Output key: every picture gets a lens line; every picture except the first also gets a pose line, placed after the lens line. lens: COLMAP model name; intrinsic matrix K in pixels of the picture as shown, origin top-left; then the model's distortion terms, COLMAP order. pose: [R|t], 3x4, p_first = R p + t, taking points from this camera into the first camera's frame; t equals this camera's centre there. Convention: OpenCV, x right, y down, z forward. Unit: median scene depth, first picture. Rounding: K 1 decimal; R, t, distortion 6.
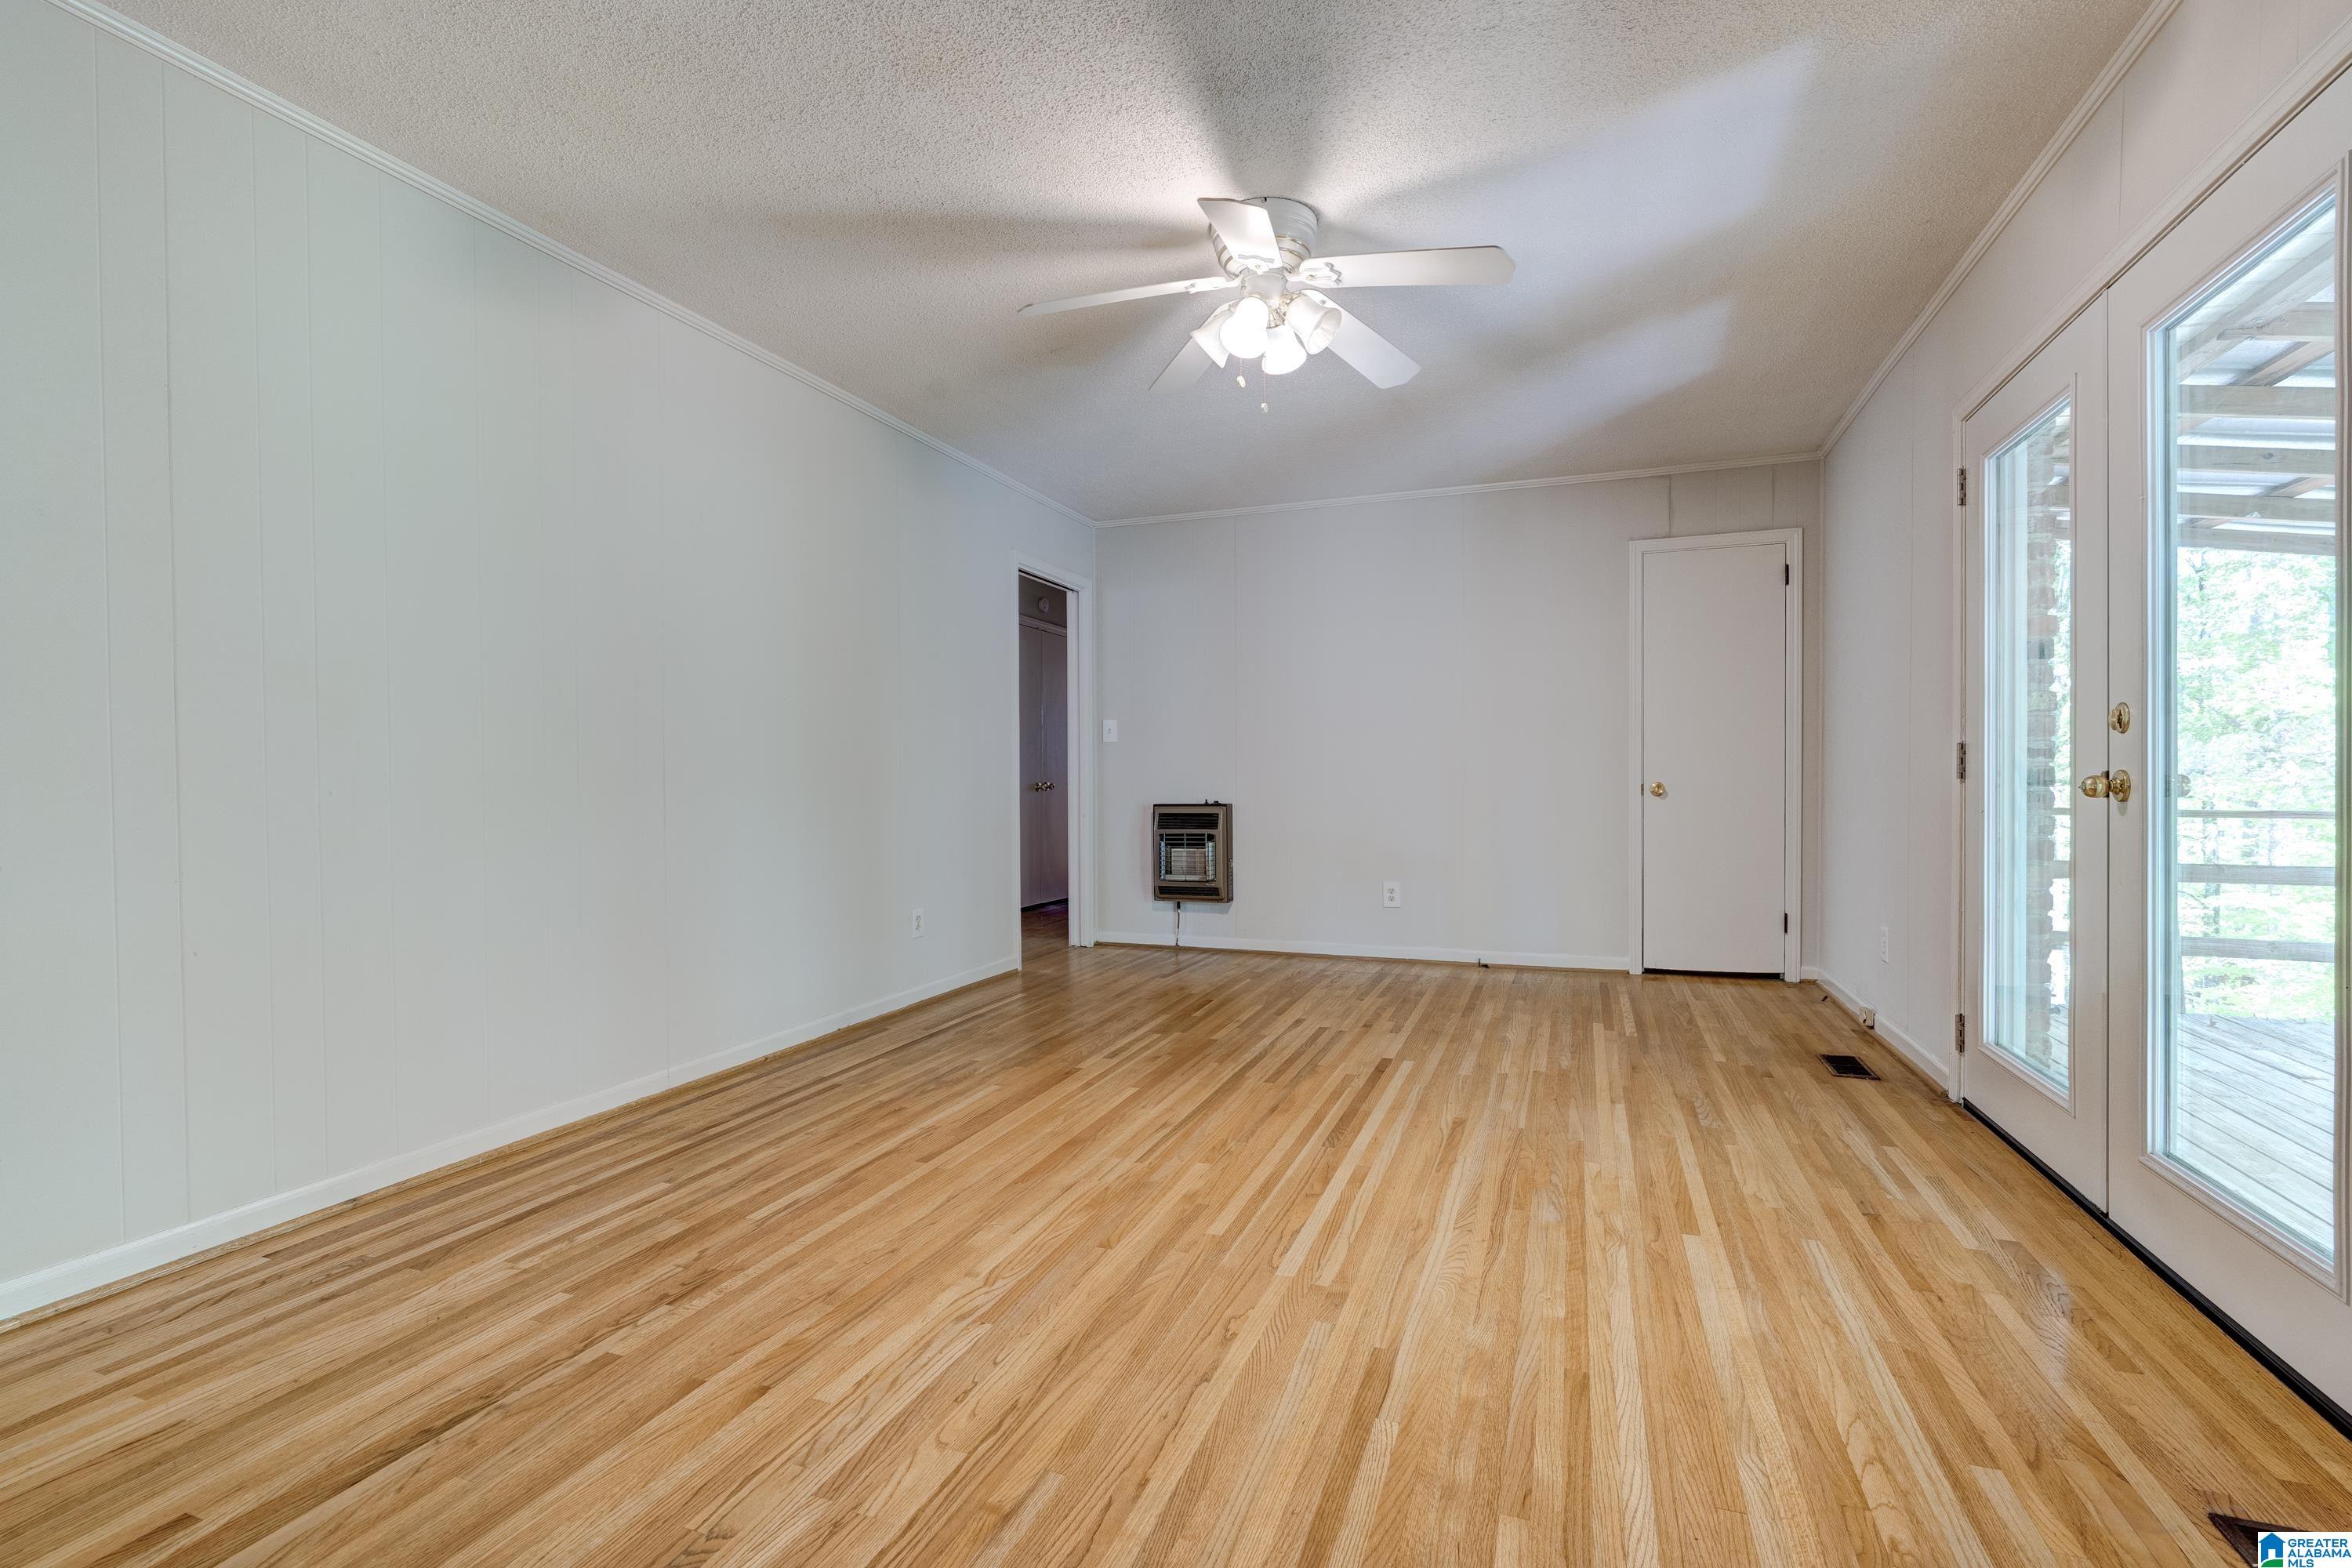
lens RADIAL K [[1088.6, 0, 1193.4], [0, 1088.6, 792.0], [0, 0, 1]] dist [-0.002930, -0.000066]
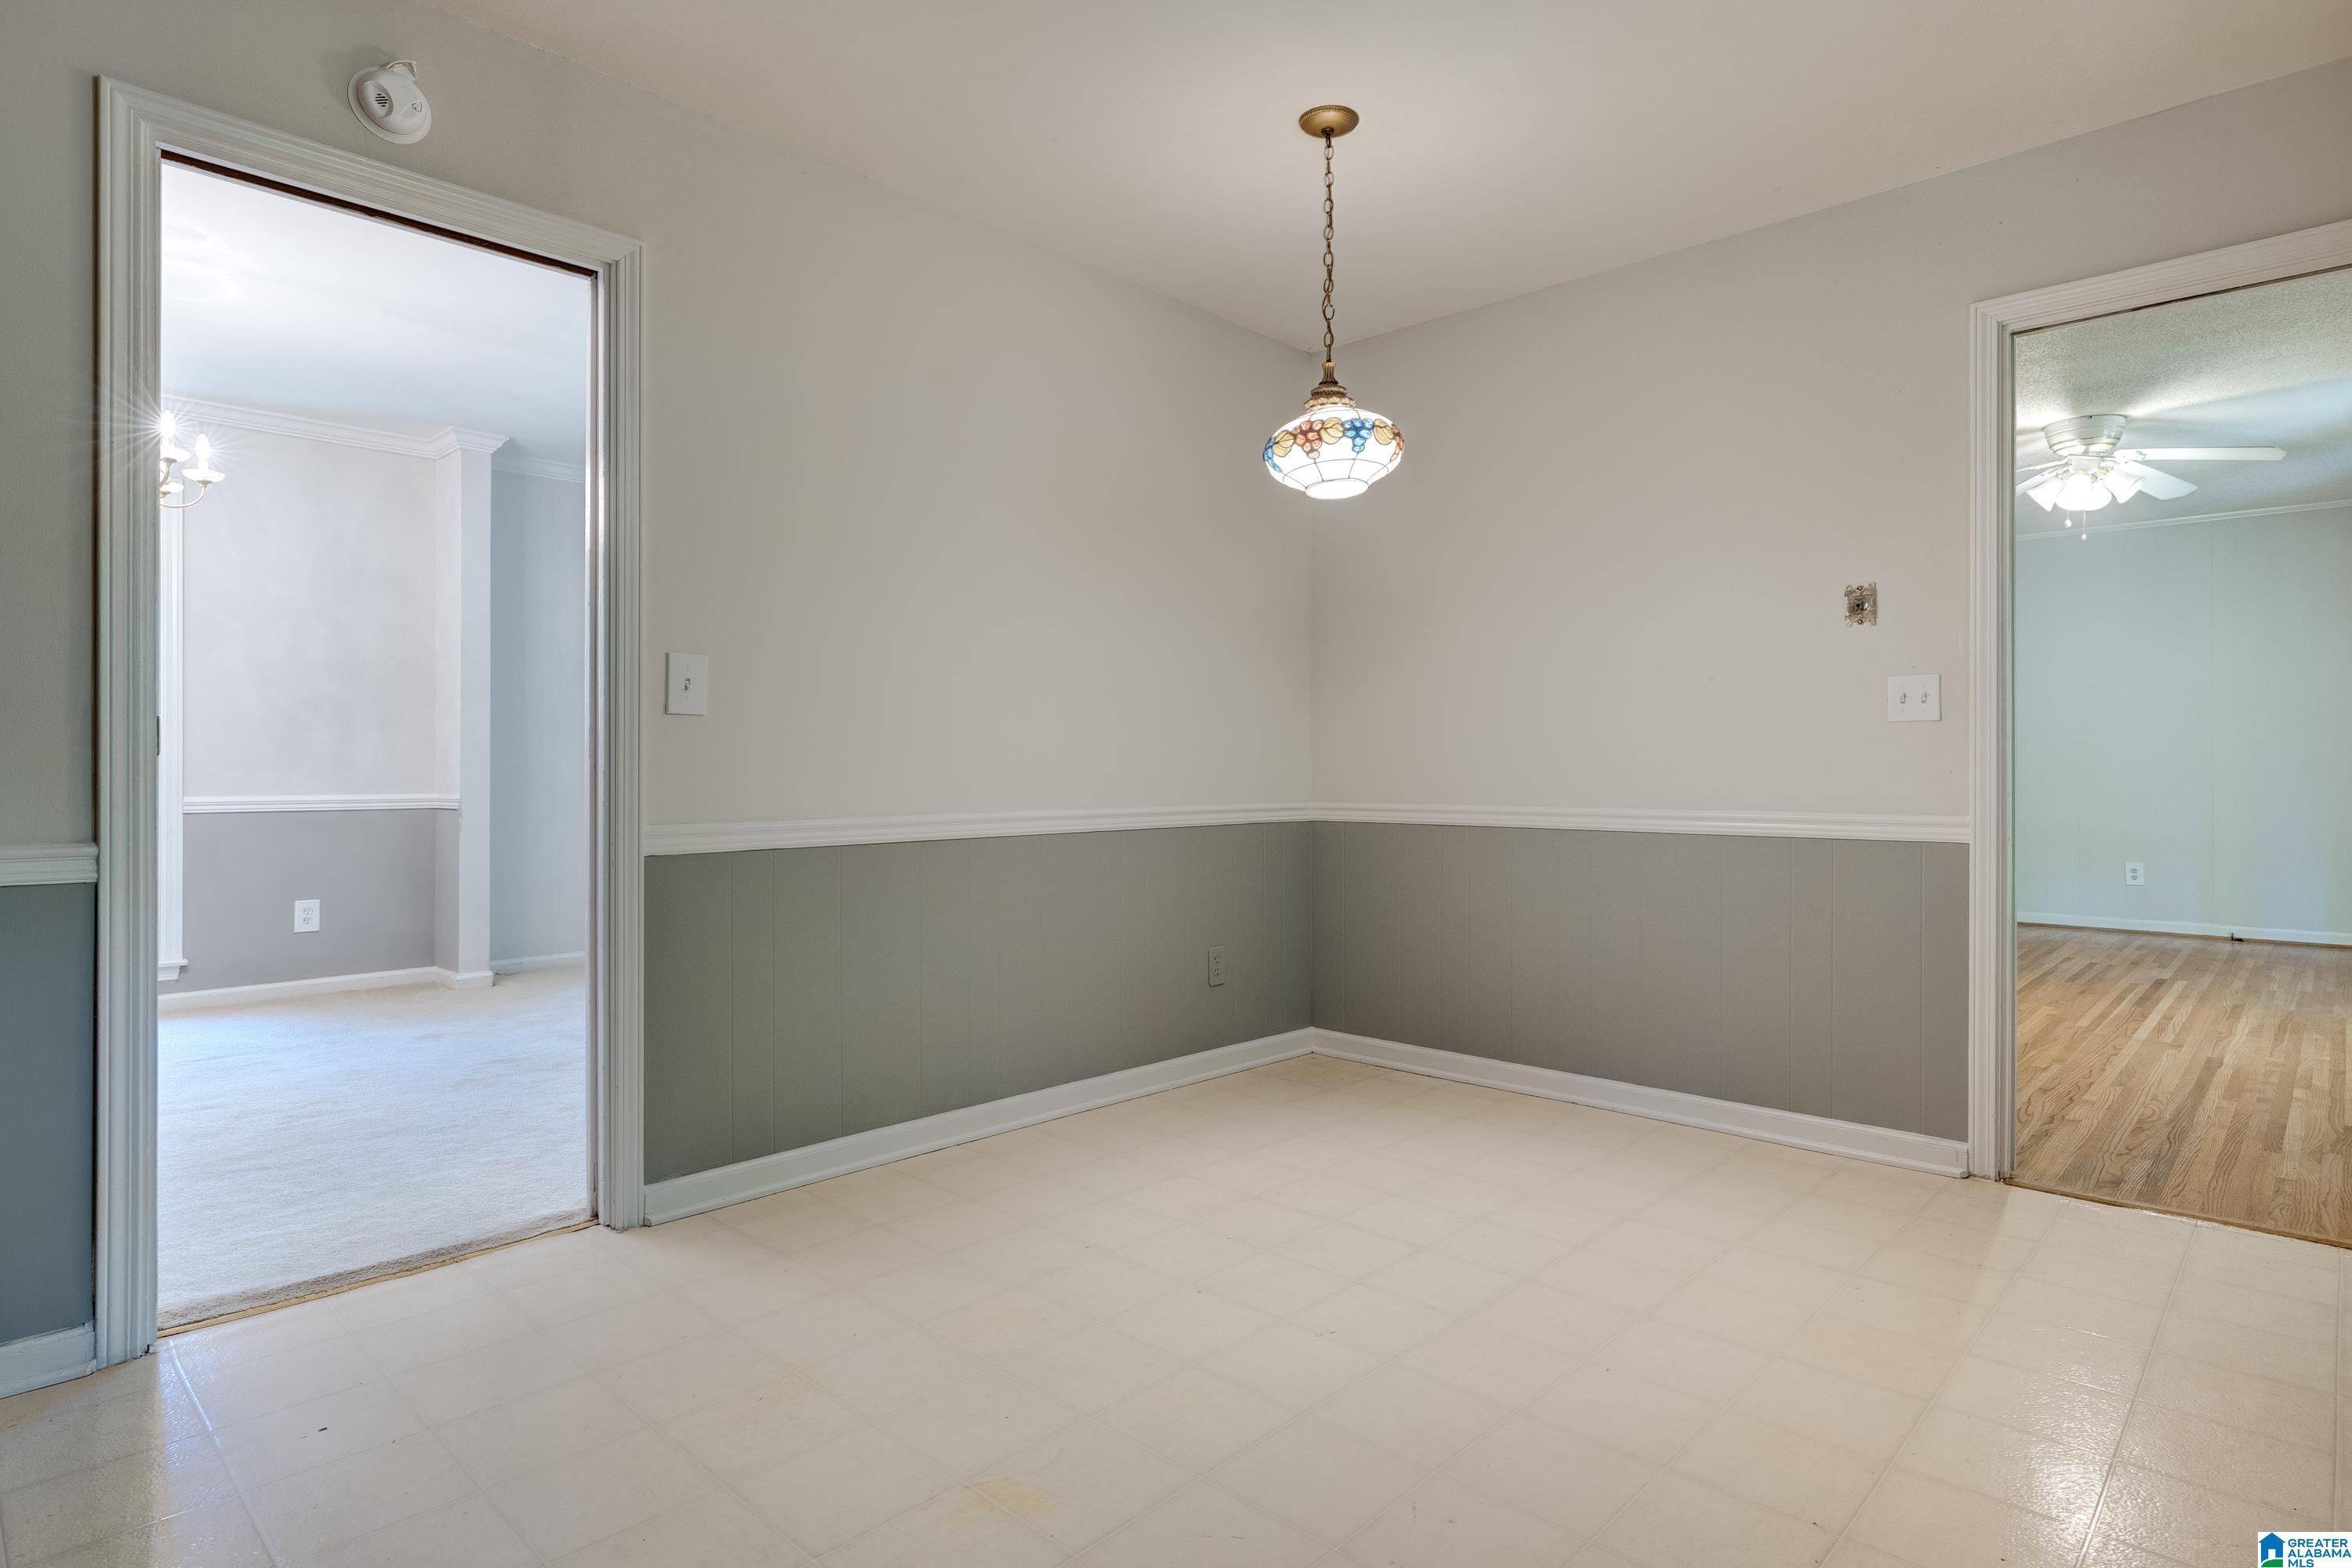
lens RADIAL K [[1281.6, 0, 1183.3], [0, 1281.6, 772.8], [0, 0, 1]] dist [-0.003016, 0.005375]
pose [[0.920581, -0.000787, -0.390551, -0.350034], [-0.003159, 0.999950, -0.009461, 0.008023], [0.390539, 0.009944, 0.920533, -1.034767]]
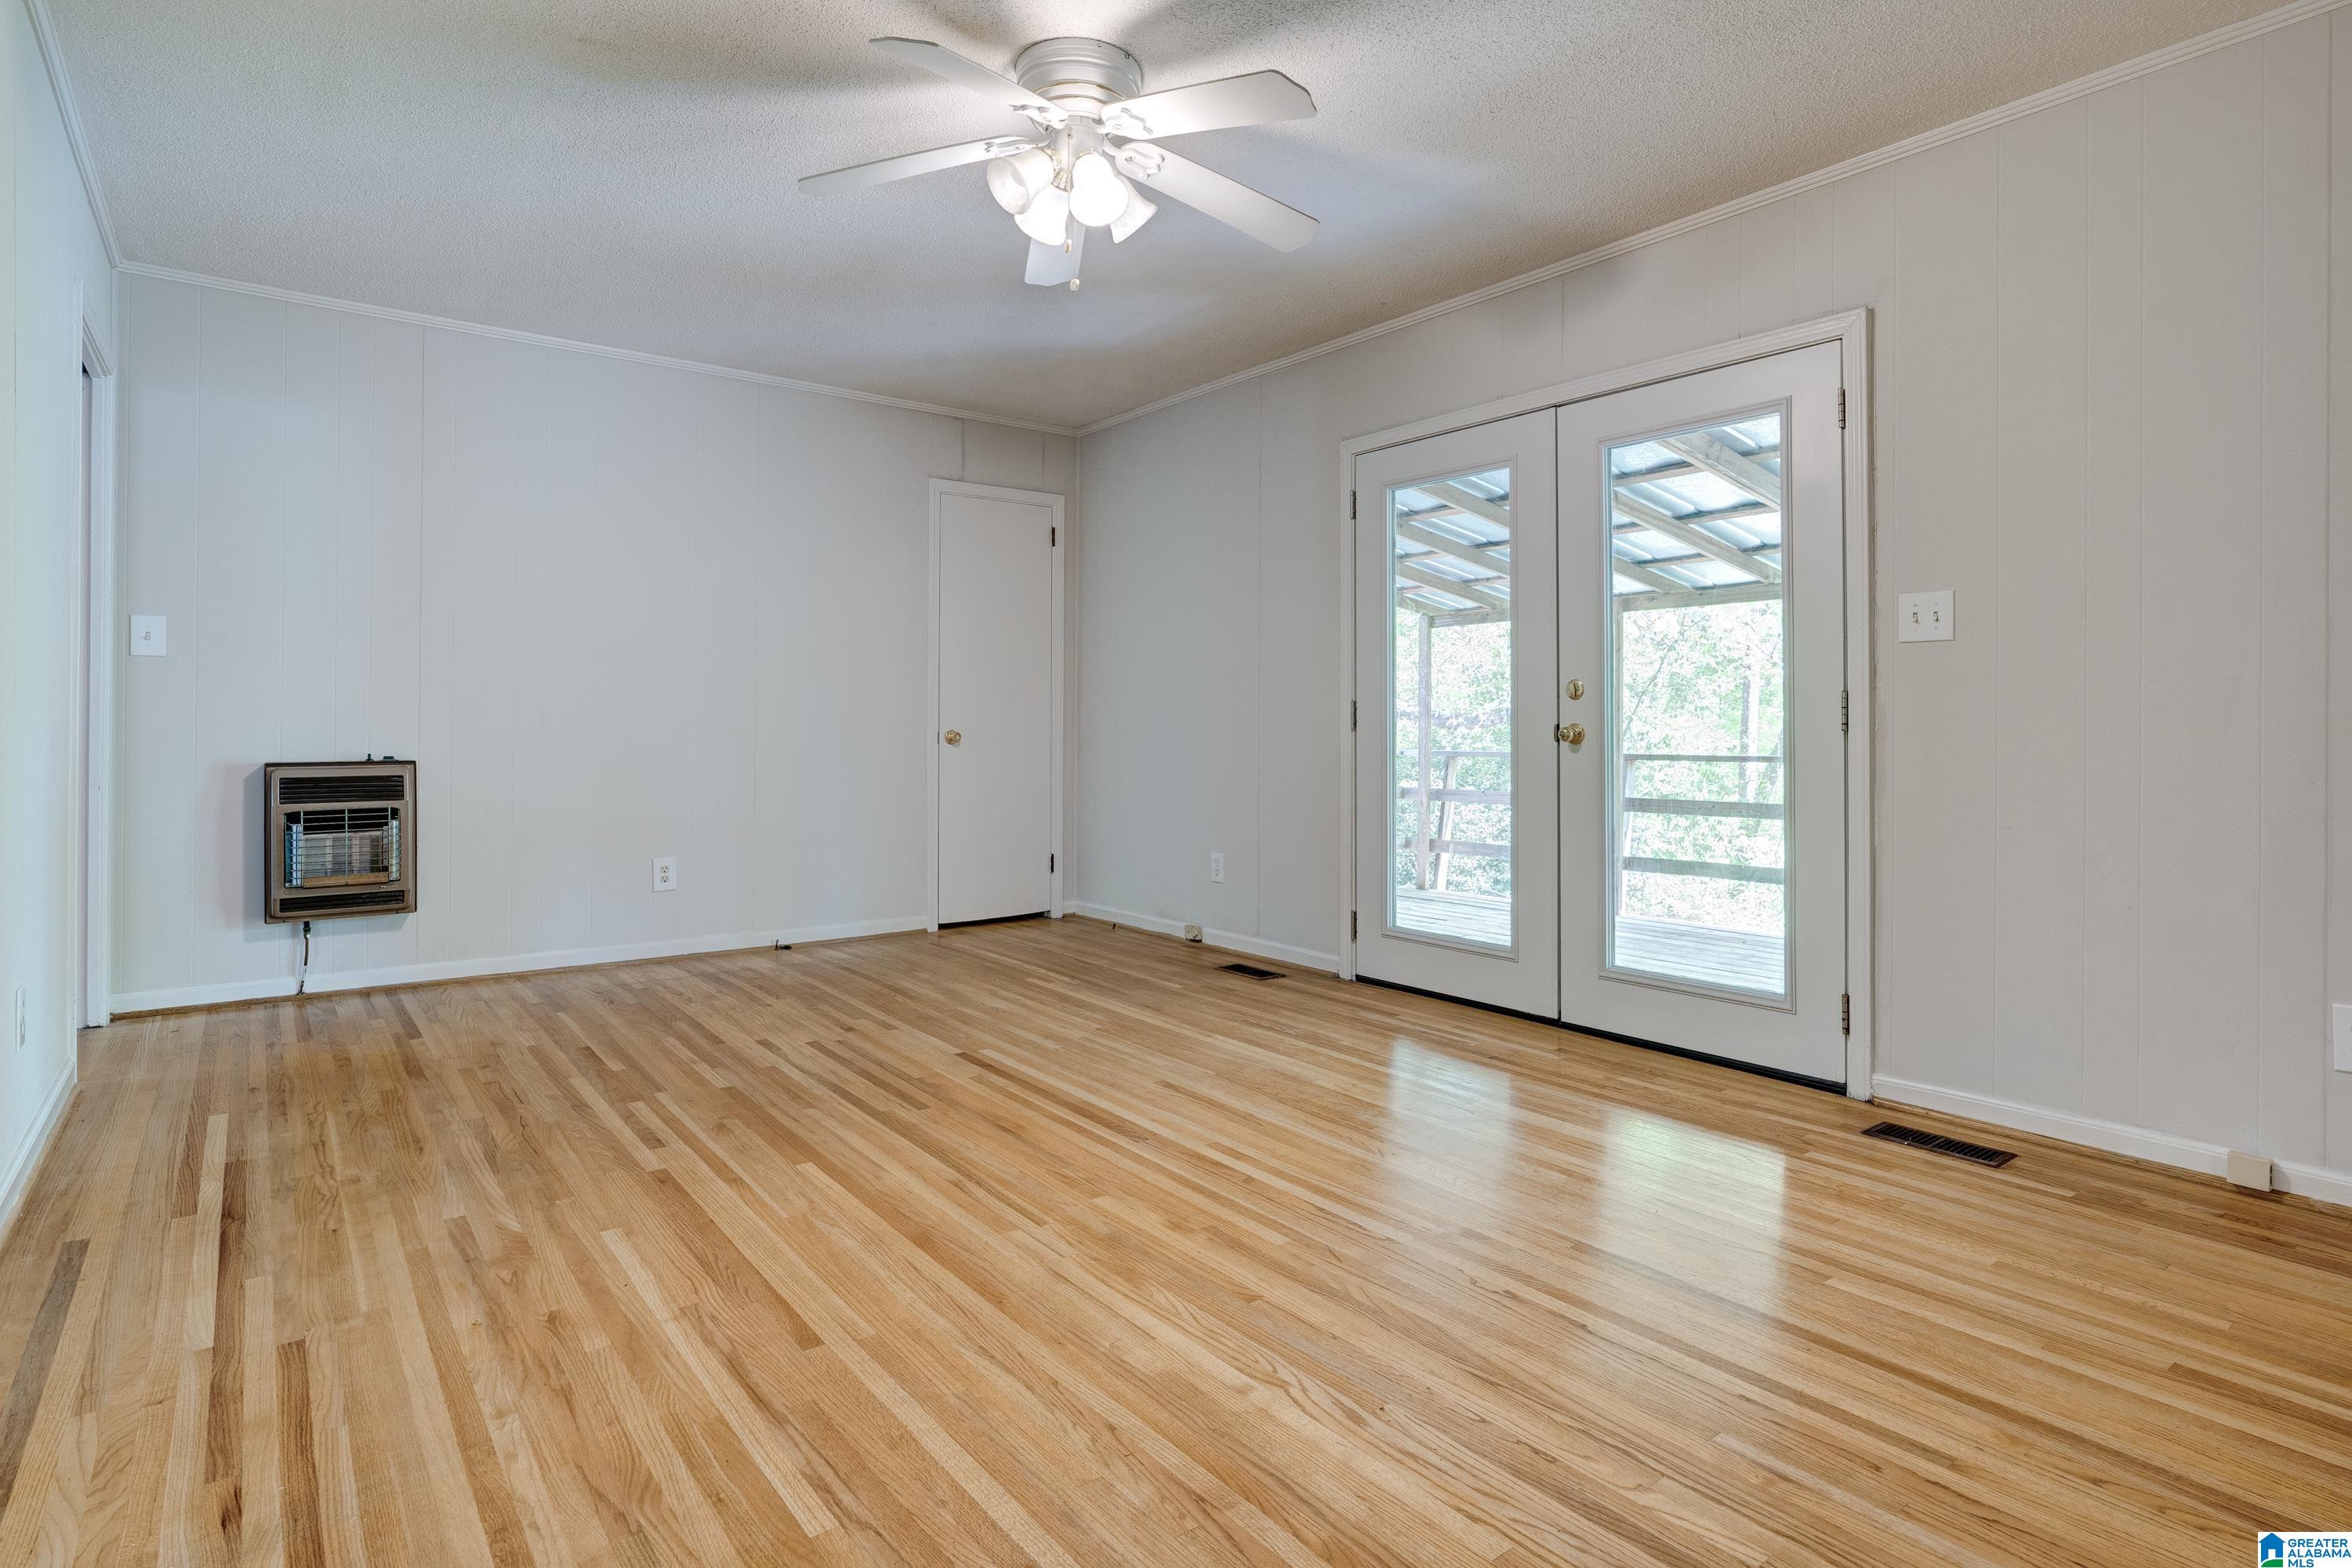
lens RADIAL K [[1209.7, 0, 1216.8], [0, 1209.7, 732.3], [0, 0, 1]] dist [-0.009330, 0.000979]
pose [[0.517543, 0.003405, 0.855650, -0.588509], [0.003177, 0.999978, -0.005901, -0.000120], [-0.855651, 0.005773, 0.517521, 0.375021]]
